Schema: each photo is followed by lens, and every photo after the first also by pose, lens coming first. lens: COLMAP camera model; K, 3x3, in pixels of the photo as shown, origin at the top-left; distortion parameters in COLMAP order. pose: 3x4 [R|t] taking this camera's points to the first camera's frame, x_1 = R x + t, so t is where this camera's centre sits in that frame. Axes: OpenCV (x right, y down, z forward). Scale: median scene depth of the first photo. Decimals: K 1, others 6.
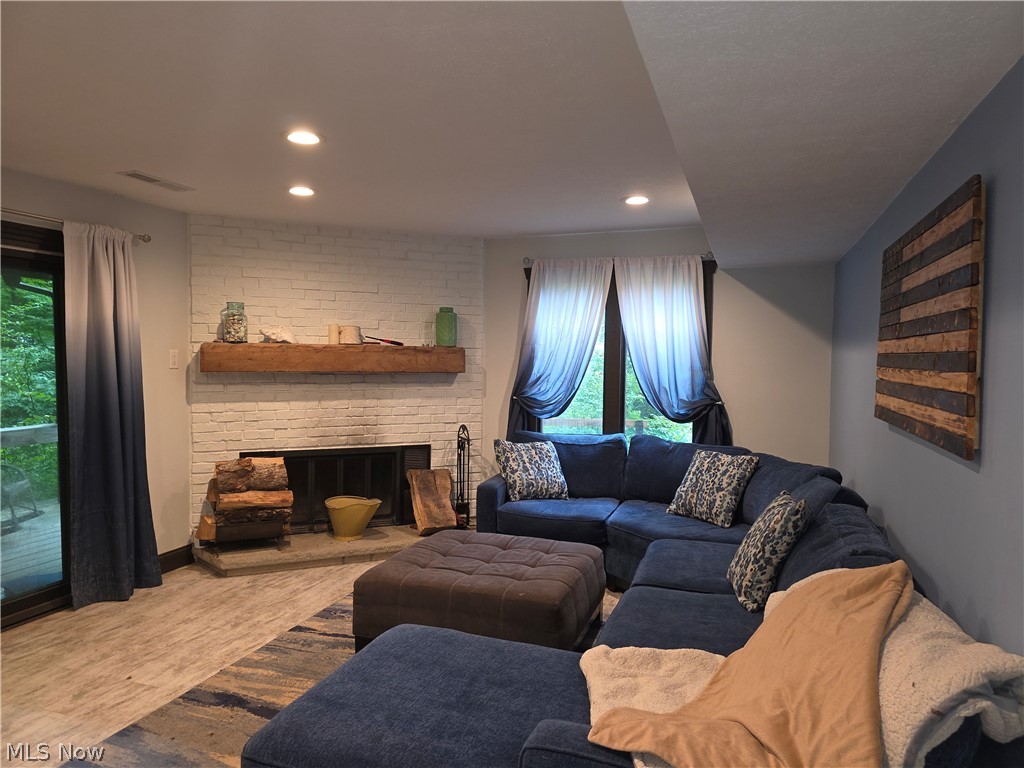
lens RADIAL K [[688.2, 0, 508.7], [0, 688.2, 387.1], [0, 0, 1]] dist [0.043947, -0.048373]
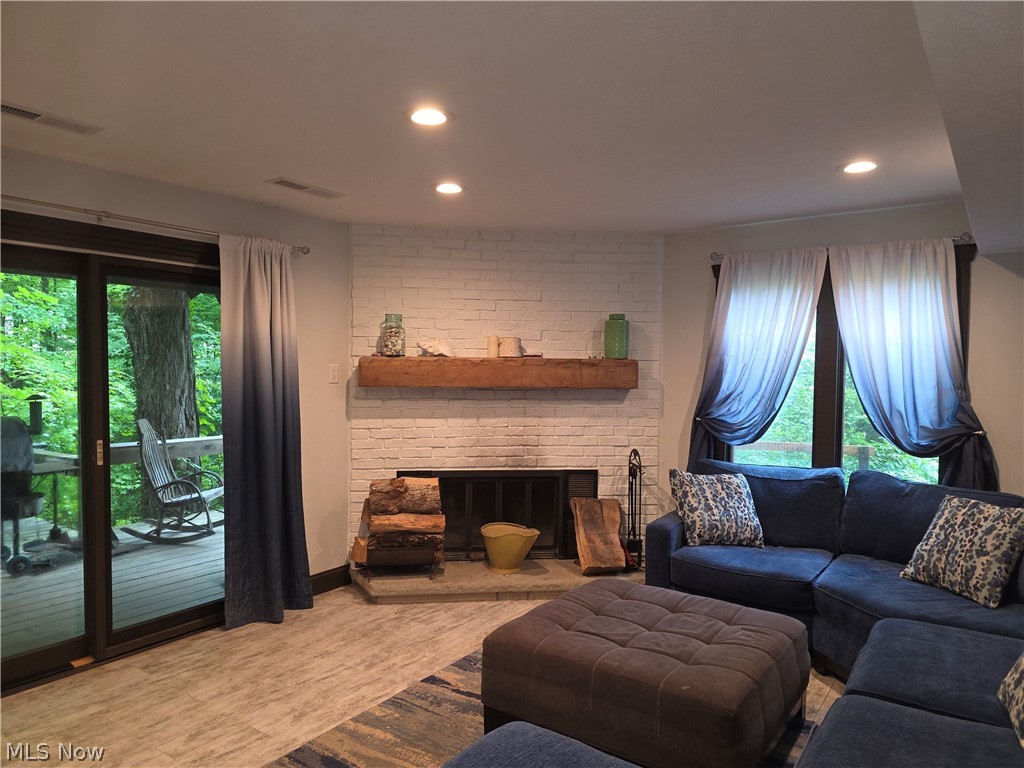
lens RADIAL K [[688.2, 0, 509.2], [0, 688.2, 390.9], [0, 0, 1]] dist [0.043947, -0.048373]
pose [[0.959089, 0.008860, -0.282967, 0.029507], [-0.011762, 0.999894, -0.008559, -0.010345], [0.282861, 0.011537, 0.959092, 0.138244]]
